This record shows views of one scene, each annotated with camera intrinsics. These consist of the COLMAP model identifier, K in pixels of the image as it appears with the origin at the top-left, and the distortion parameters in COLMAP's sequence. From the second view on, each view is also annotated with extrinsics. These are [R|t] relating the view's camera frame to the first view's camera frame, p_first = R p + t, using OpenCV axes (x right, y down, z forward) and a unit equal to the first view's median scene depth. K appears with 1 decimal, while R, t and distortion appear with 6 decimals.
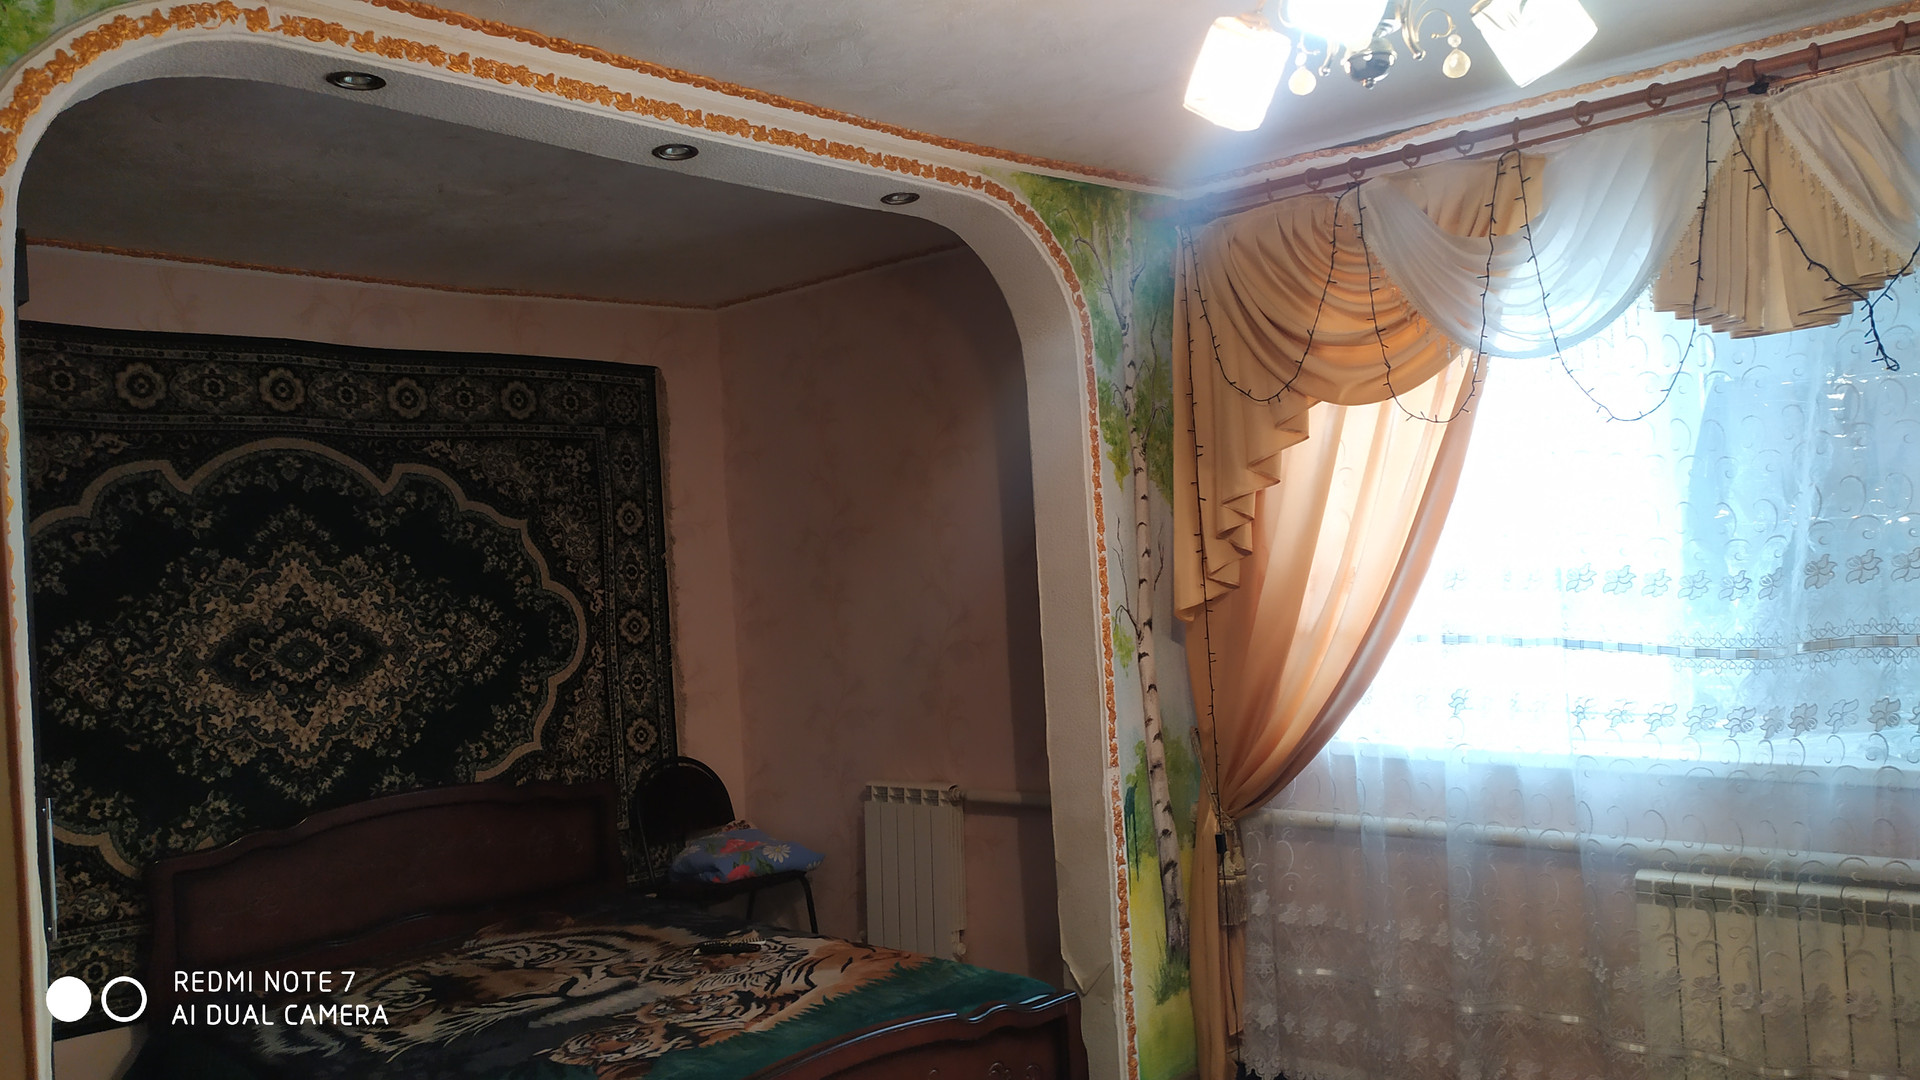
lens RADIAL K [[1450.2, 0, 955.3], [0, 1450.2, 540.3], [0, 0, 1]] dist [0.062325, -0.047873]
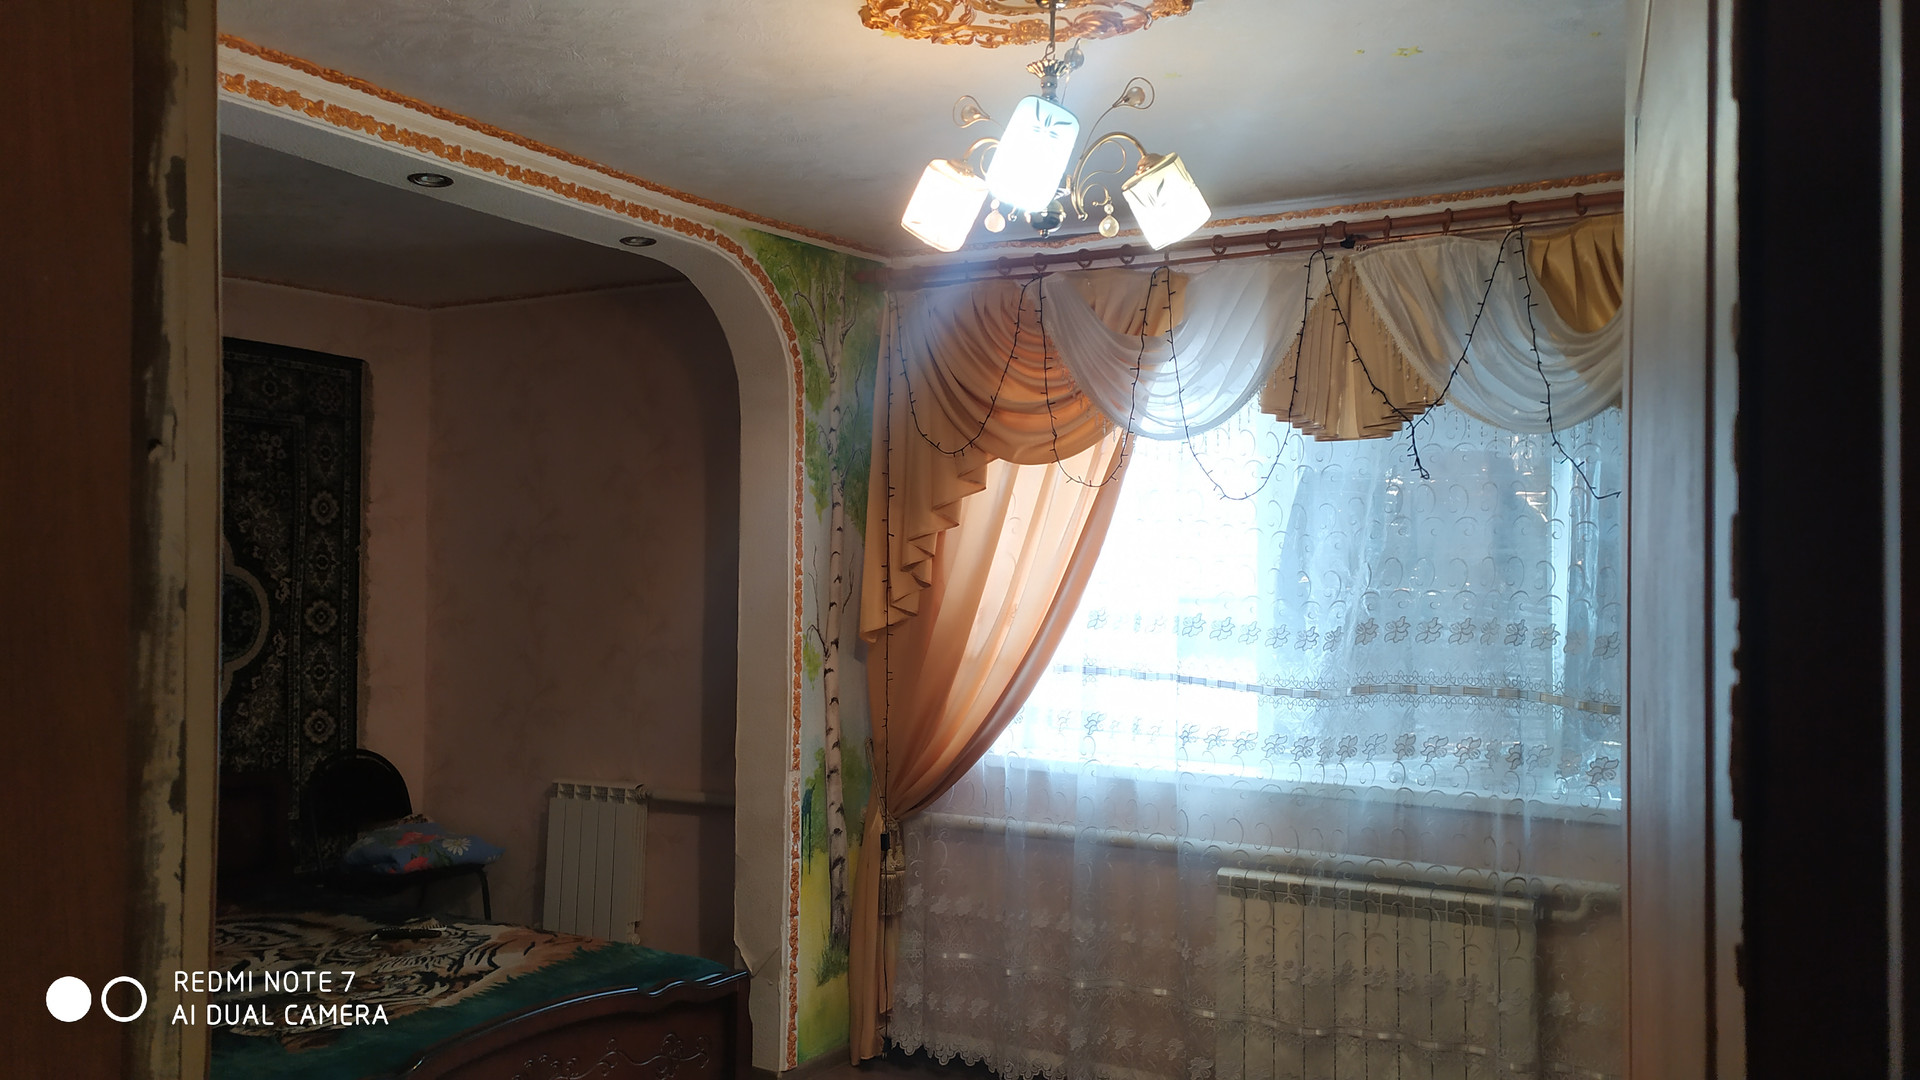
lens RADIAL K [[1450.2, 0, 955.3], [0, 1450.2, 540.3], [0, 0, 1]] dist [0.062325, -0.047873]
pose [[0.973951, 0.071809, 0.215087, -0.025256], [-0.069474, 0.997414, -0.018405, -0.007694], [-0.215852, 0.002983, 0.976421, -0.118395]]
